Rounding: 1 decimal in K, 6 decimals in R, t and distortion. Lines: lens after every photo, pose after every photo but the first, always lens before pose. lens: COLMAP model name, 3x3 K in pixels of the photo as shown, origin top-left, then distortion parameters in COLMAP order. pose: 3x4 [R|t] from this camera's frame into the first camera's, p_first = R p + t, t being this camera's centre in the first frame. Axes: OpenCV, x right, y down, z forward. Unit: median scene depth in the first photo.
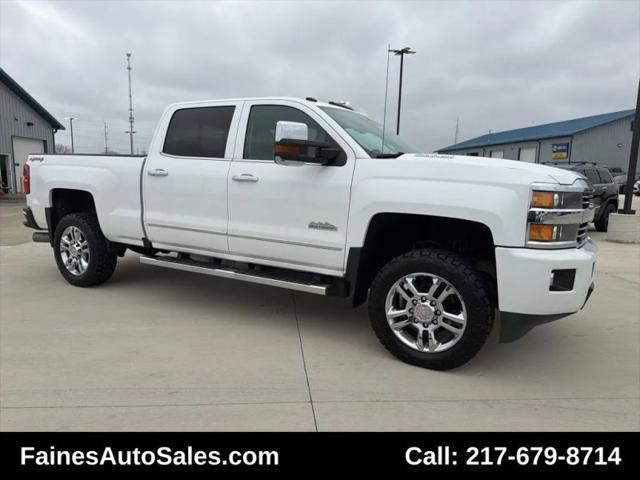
lens RADIAL K [[446.7, 0, 316.3], [0, 446.7, 244.6], [0, 0, 1]] dist [0.035455, -0.040980]
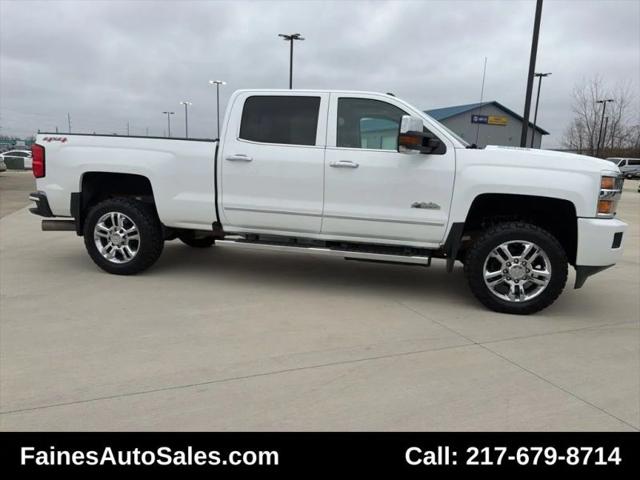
lens RADIAL K [[446.7, 0, 316.3], [0, 446.7, 244.6], [0, 0, 1]] dist [0.035455, -0.040980]
pose [[0.954295, -0.043313, 0.295712, -0.539125], [0.032256, 0.998590, 0.042171, 0.001727], [-0.297121, -0.030705, 0.954346, -0.043904]]
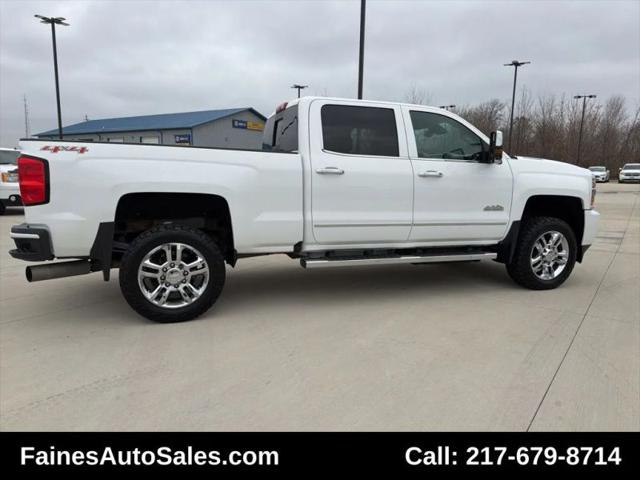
lens RADIAL K [[446.7, 0, 316.3], [0, 446.7, 244.6], [0, 0, 1]] dist [0.035455, -0.040980]
pose [[0.655980, -0.134308, 0.742733, -1.200590], [0.114487, 0.990360, 0.077972, -0.088286], [-0.746045, 0.033885, 0.665033, 0.428518]]
